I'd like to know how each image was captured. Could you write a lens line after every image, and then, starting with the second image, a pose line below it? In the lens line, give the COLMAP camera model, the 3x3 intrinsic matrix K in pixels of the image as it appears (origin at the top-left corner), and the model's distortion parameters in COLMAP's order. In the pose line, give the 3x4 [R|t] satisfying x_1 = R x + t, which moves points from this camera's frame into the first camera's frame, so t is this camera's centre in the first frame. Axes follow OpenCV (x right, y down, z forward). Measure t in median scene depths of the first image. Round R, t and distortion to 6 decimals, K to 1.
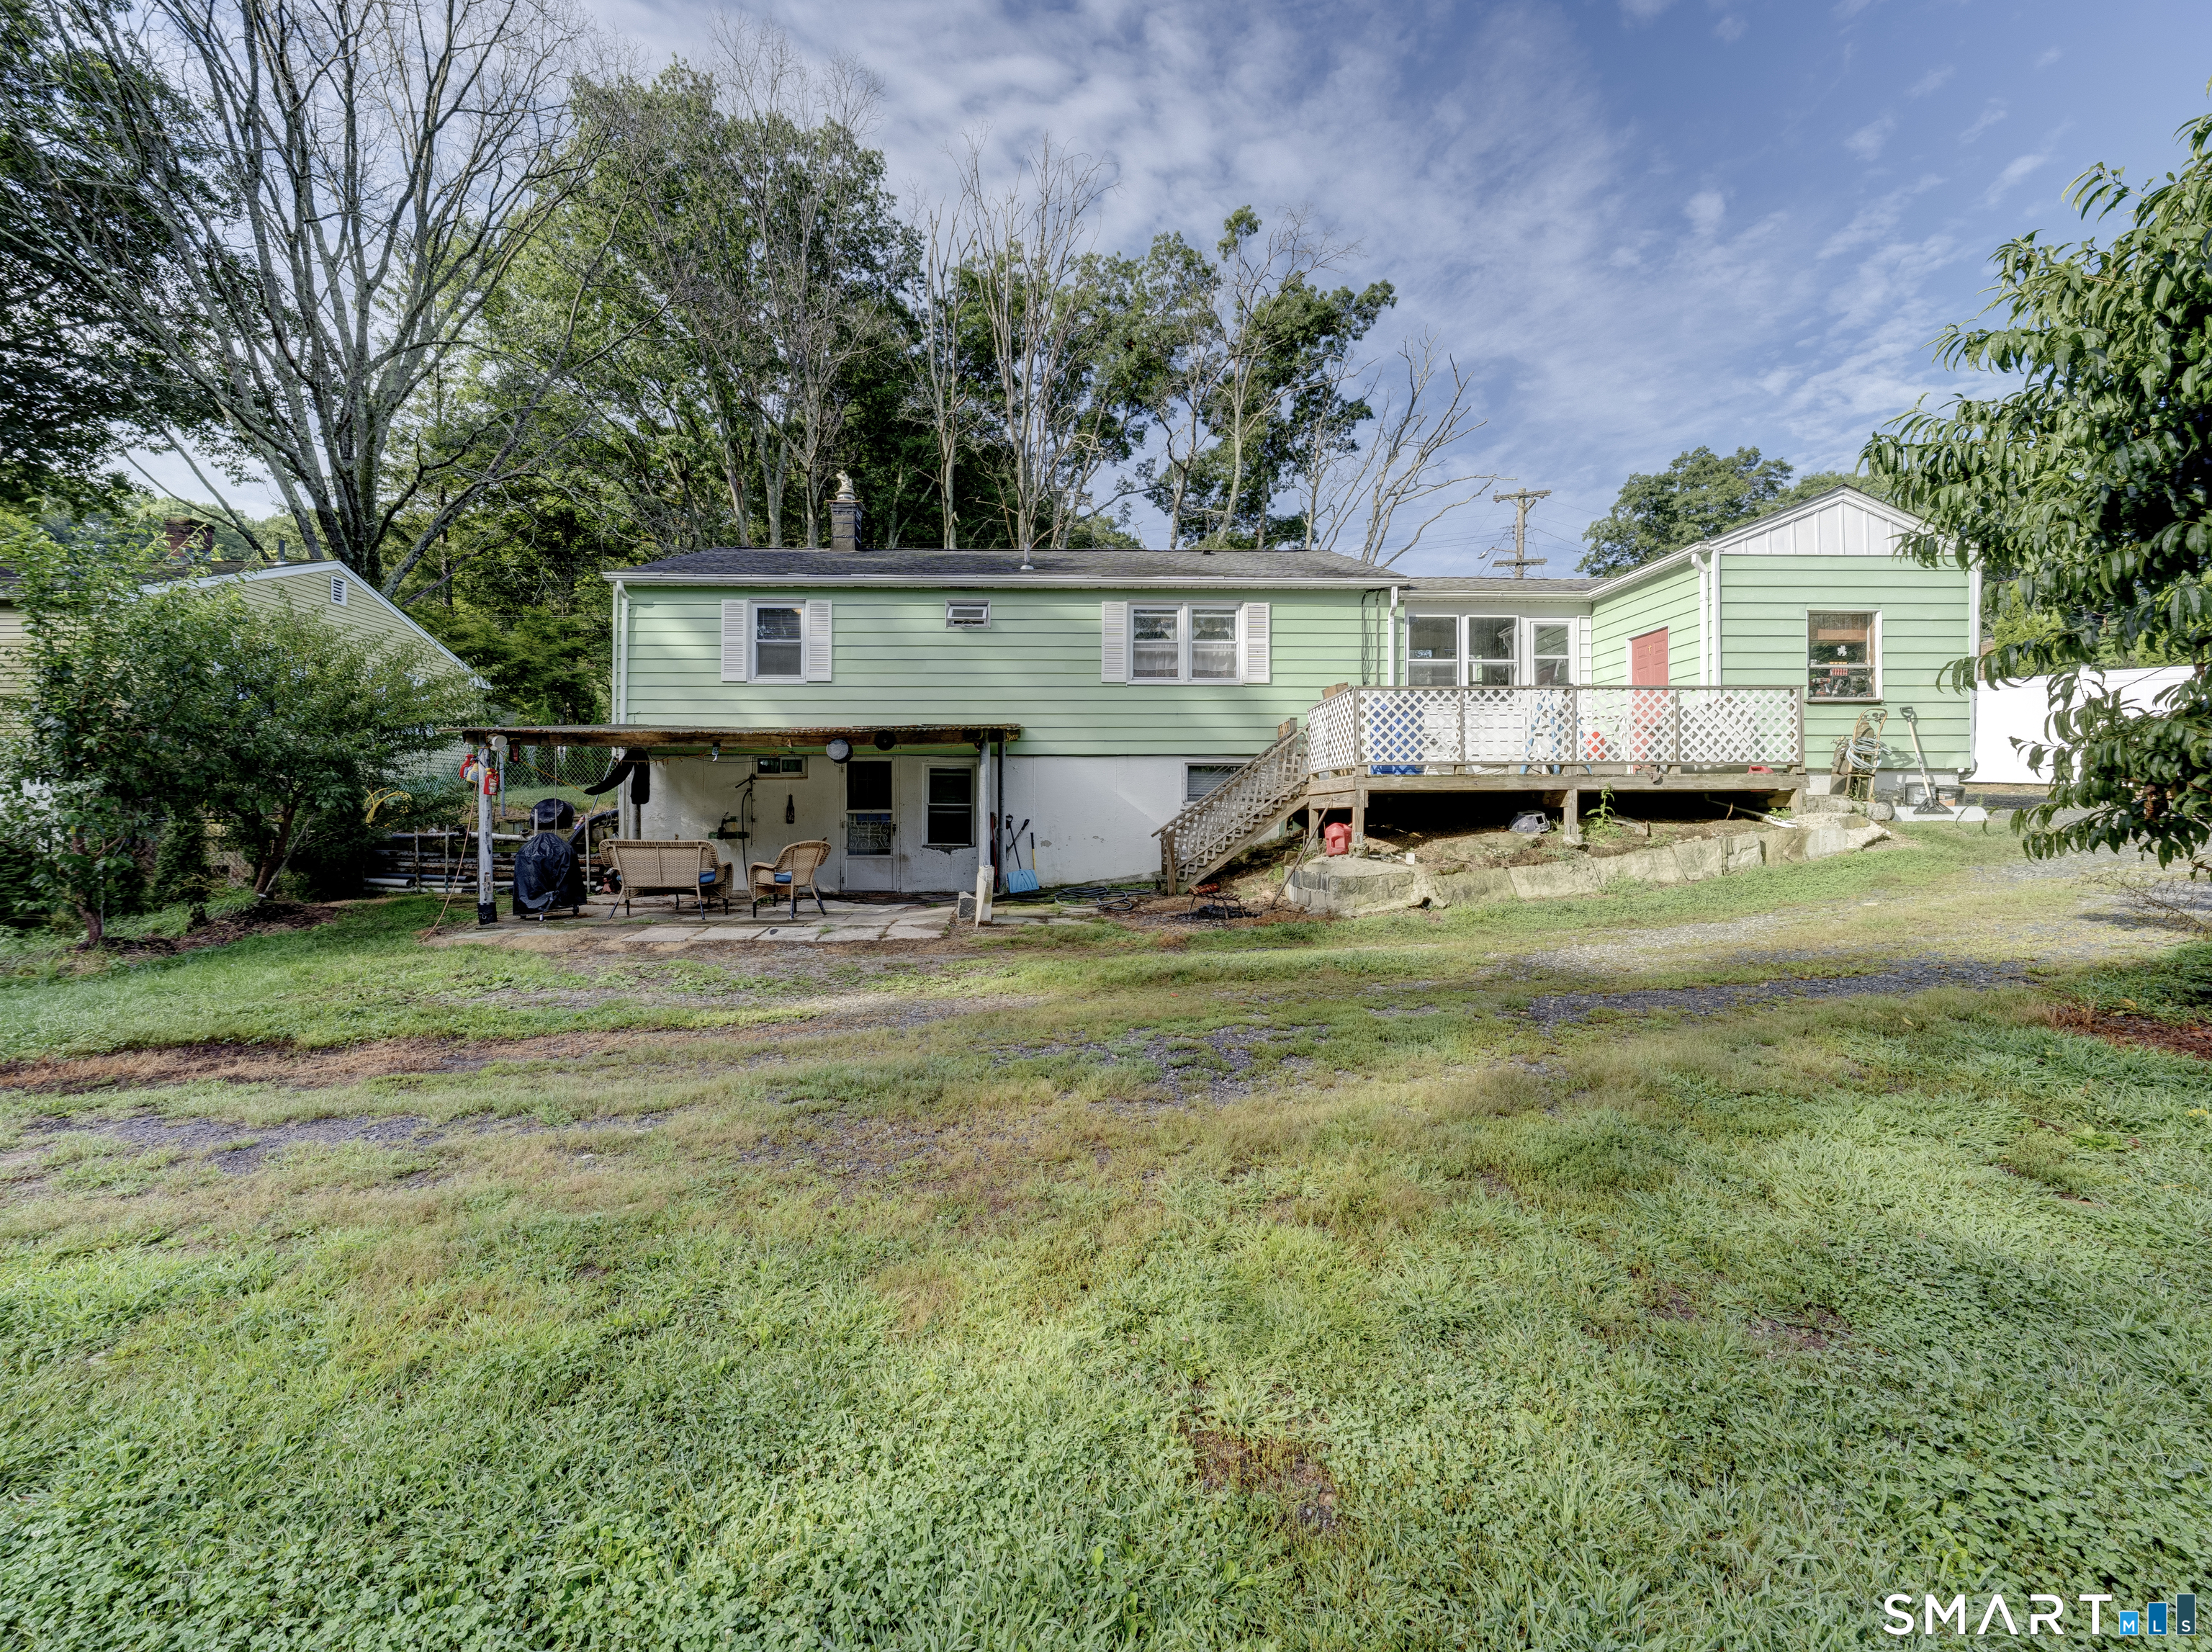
lens RADIAL K [[849.1, 0, 1098.4], [0, 849.1, 825.2], [0, 0, 1]] dist [-0.003218, -0.000332]
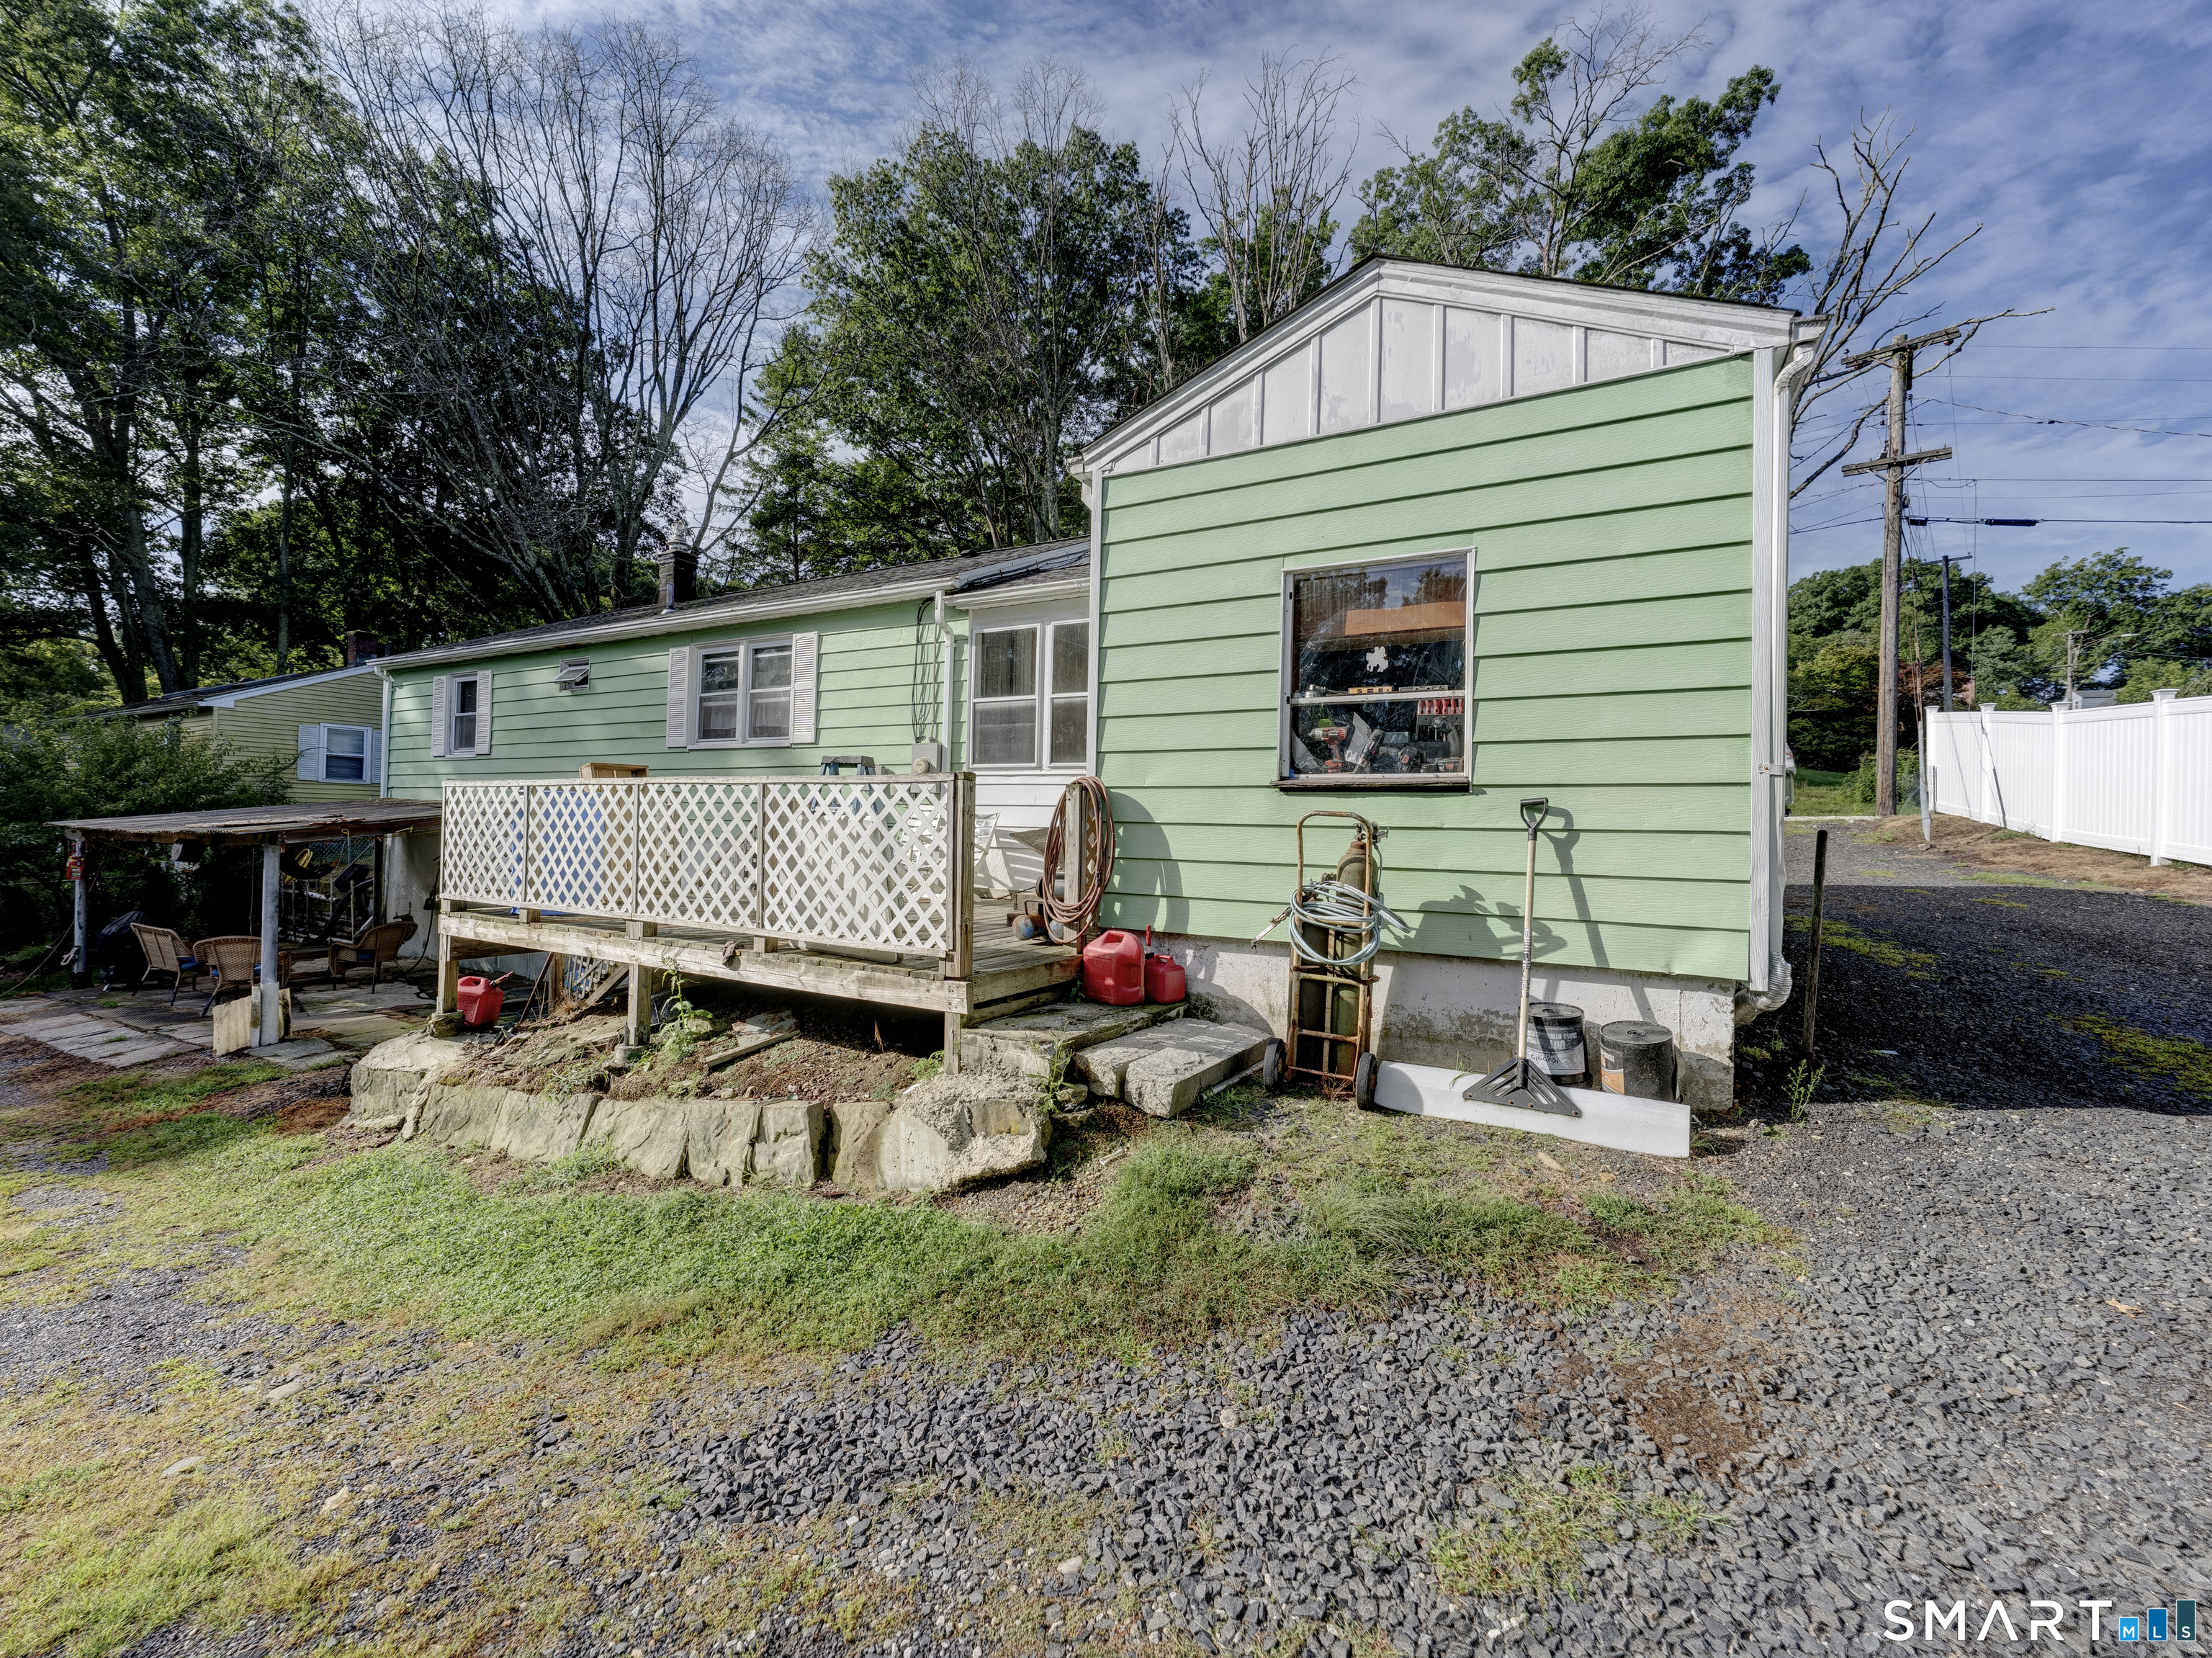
lens RADIAL K [[907.4, 0, 1113.7], [0, 907.4, 815.5], [0, 0, 1]] dist [-0.010532, 0.002343]
pose [[0.863707, 0.014572, -0.503784, 0.822940], [-0.024992, 0.999591, -0.013935, -0.100944], [0.503374, 0.024626, 0.863717, 0.464186]]
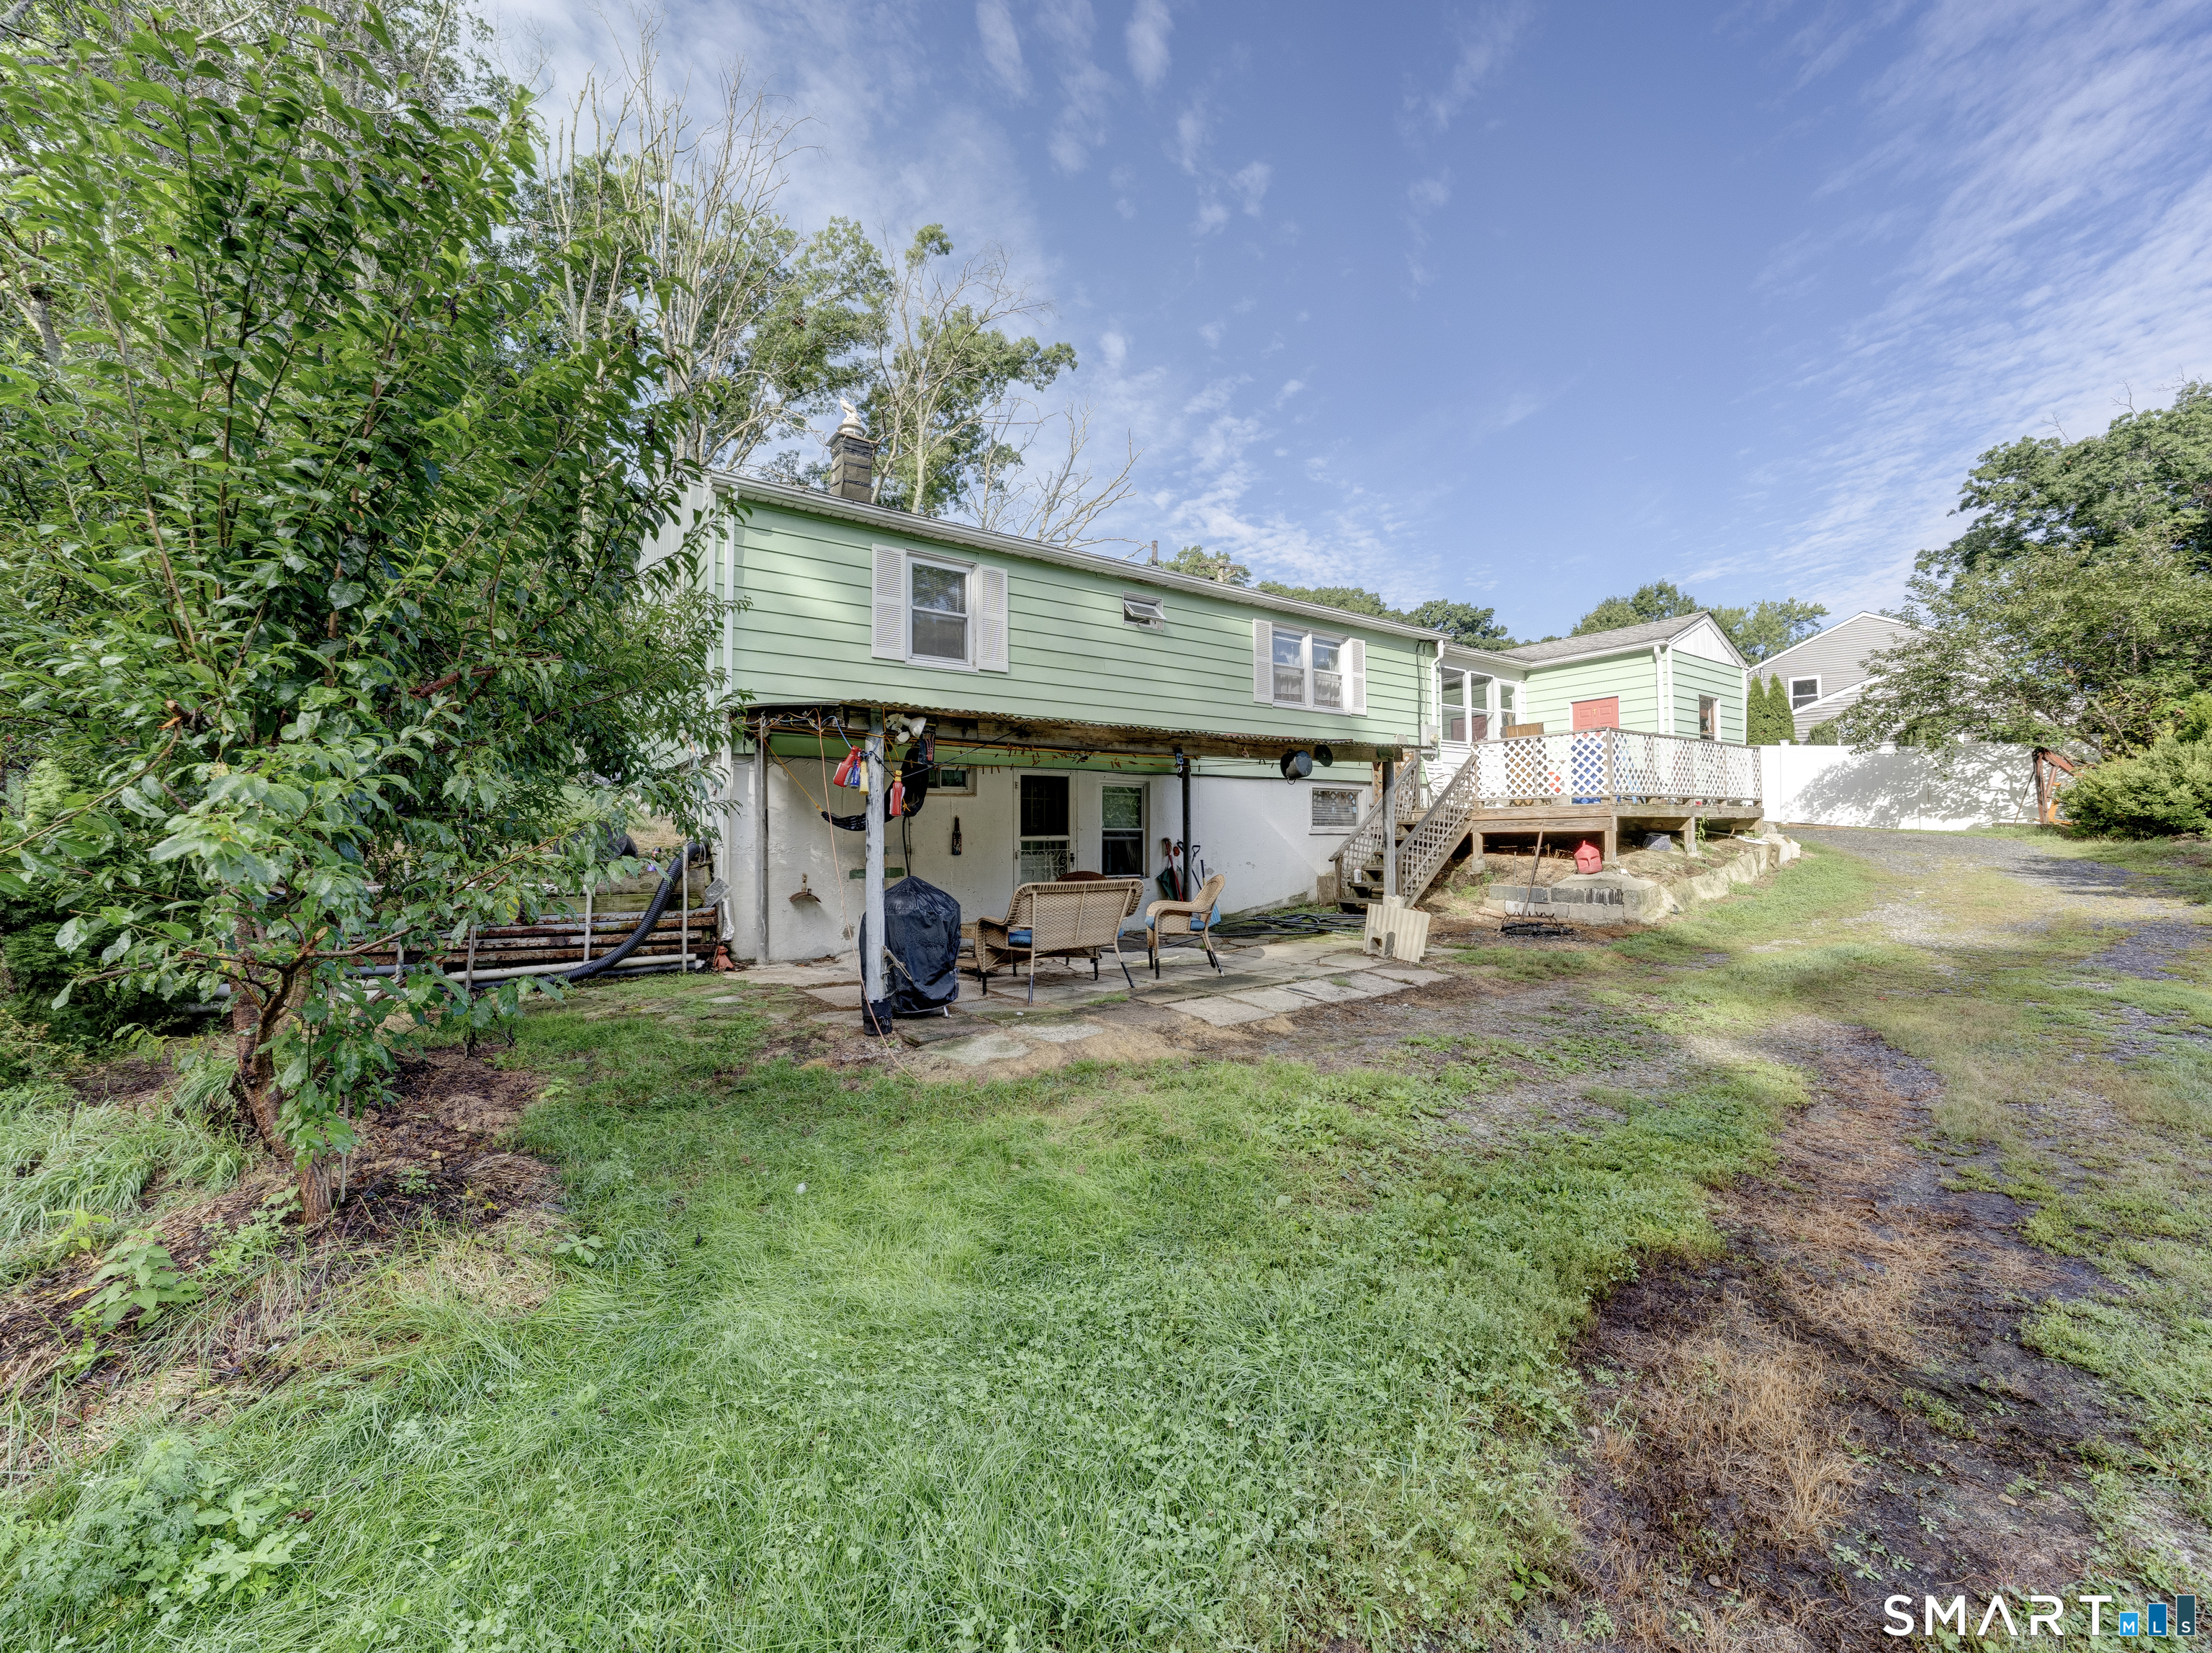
lens RADIAL K [[849.2, 0, 1093.9], [0, 849.2, 823.9], [0, 0, 1]] dist [-0.003218, -0.000332]
pose [[0.834444, 0.002747, 0.551087, -0.674428], [0.014960, 0.999506, -0.027634, -0.006434], [-0.550890, 0.031303, 0.833990, 0.303360]]
